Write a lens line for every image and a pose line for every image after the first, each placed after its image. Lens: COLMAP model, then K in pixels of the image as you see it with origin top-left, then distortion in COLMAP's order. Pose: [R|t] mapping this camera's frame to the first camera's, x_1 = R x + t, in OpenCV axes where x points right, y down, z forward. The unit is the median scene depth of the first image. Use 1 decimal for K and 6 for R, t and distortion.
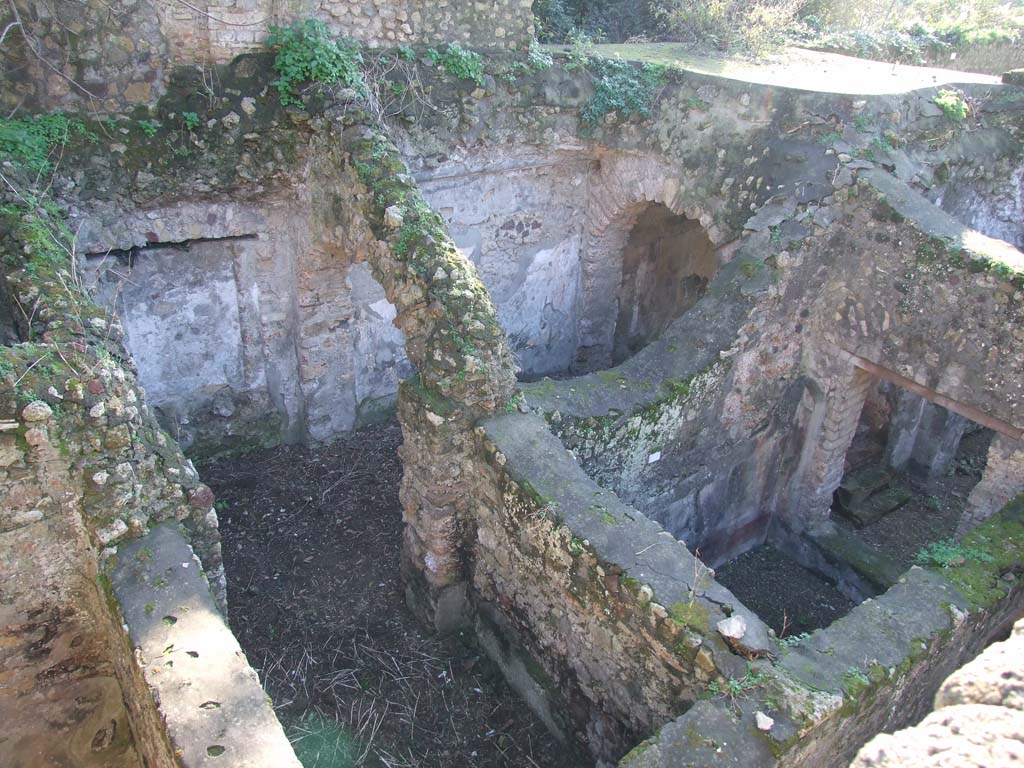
lens RADIAL K [[848.2, 0, 512.0], [0, 848.2, 384.0], [0, 0, 1]] dist [-0.001323, 0.017977]
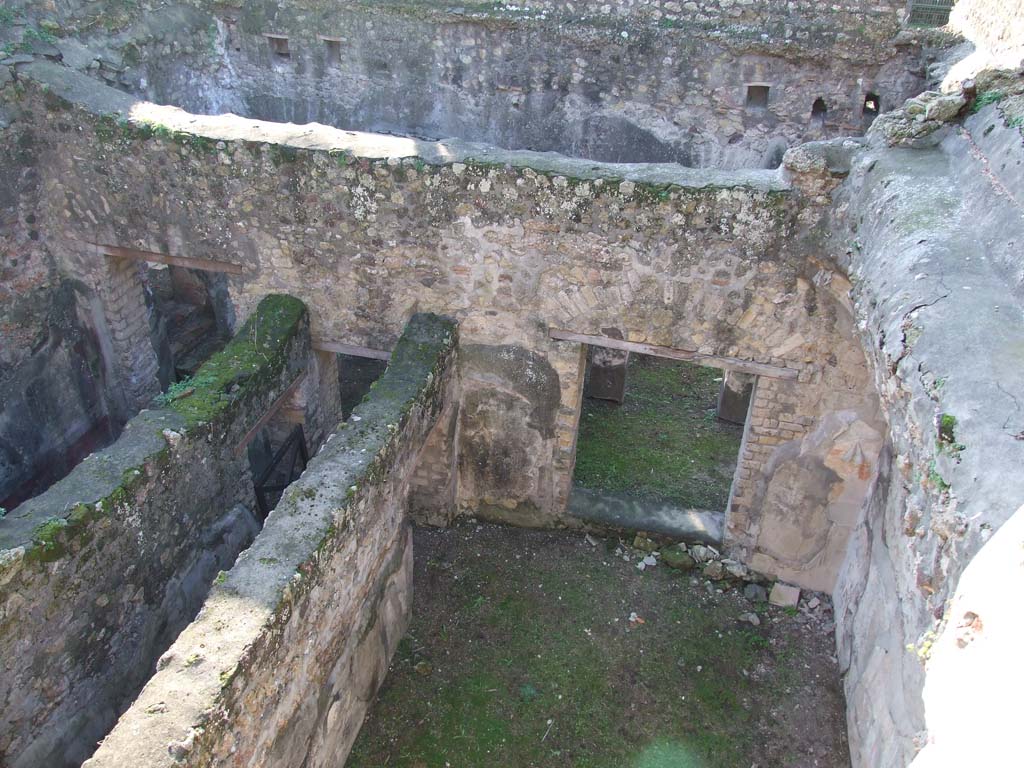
lens RADIAL K [[848.2, 0, 512.0], [0, 848.2, 384.0], [0, 0, 1]] dist [-0.001323, 0.017977]
pose [[0.793188, -0.368219, 0.485043, 0.244015], [0.321045, 0.929657, 0.180744, 0.100630], [-0.517477, 0.012357, 0.855608, -0.148613]]
